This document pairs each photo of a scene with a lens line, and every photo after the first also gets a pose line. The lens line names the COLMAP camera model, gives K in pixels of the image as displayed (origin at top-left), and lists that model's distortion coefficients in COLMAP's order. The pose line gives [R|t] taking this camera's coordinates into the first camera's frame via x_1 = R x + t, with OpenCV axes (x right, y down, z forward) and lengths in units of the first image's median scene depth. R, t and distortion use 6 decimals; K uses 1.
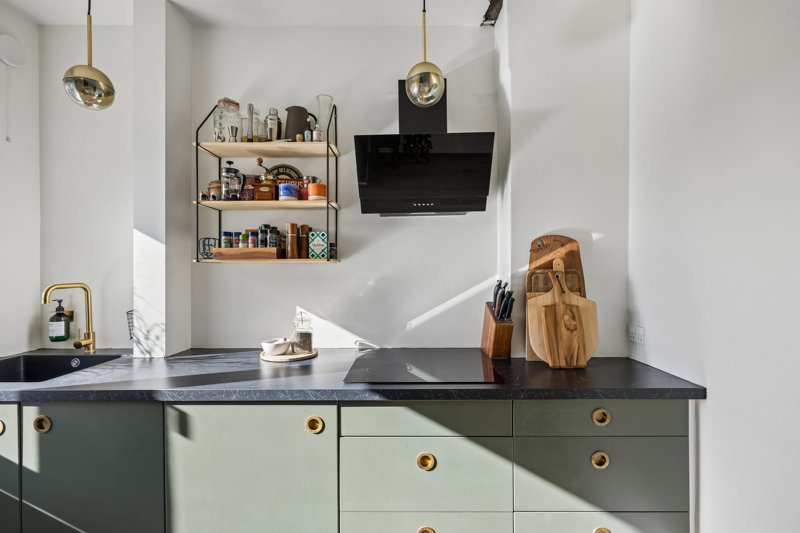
lens RADIAL K [[341.3, 0, 400.0], [0, 341.3, 266.5], [0, 0, 1]] dist [-0.016829, -0.000079]
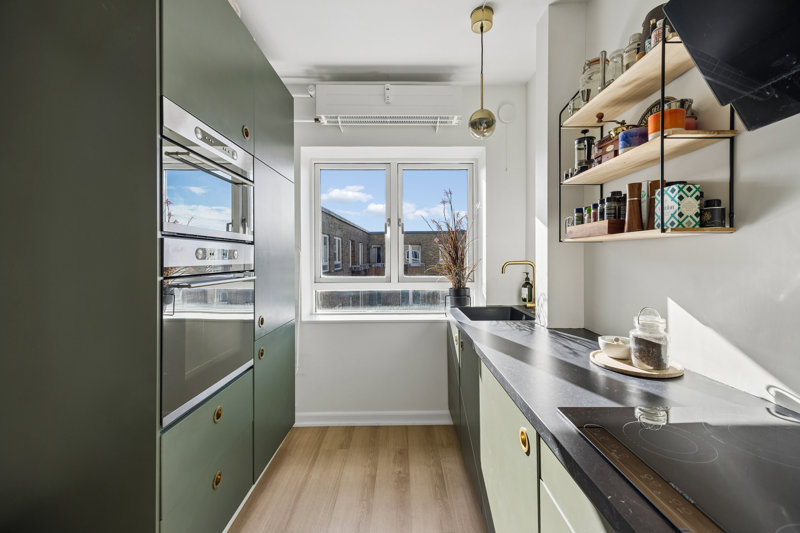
lens RADIAL K [[316.5, 0, 401.0], [0, 316.5, 255.6], [0, 0, 1]] dist [-0.000199, -0.000230]
pose [[0.019417, 0.004851, -0.999800, 0.343952], [0.006274, 0.999968, 0.004974, 0.020340], [0.999792, -0.006369, 0.019386, 0.492309]]
